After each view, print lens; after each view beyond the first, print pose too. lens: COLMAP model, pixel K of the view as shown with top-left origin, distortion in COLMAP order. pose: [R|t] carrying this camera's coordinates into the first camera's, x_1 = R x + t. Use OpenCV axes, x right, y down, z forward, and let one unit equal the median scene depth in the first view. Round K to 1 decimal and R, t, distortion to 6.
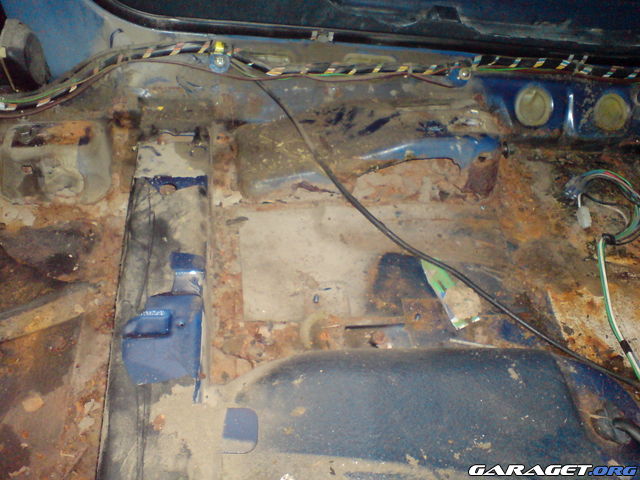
lens RADIAL K [[688.8, 0, 318.2], [0, 688.8, 235.6], [0, 0, 1]] dist [-0.019938, 0.000000]
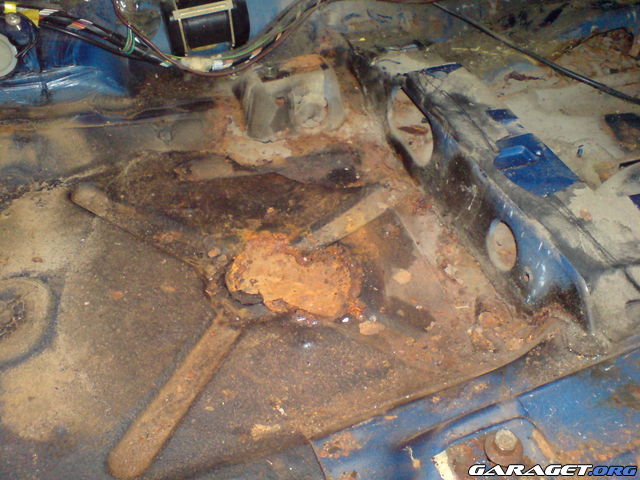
lens RADIAL K [[688.8, 0, 323.3], [0, 688.8, 243.6], [0, 0, 1]] dist [-0.019938, 0.000000]
pose [[0.960373, -0.233304, 0.152492, -0.573616], [0.249387, 0.963598, -0.096358, 0.226923], [-0.124460, 0.130569, 0.983596, 0.000906]]
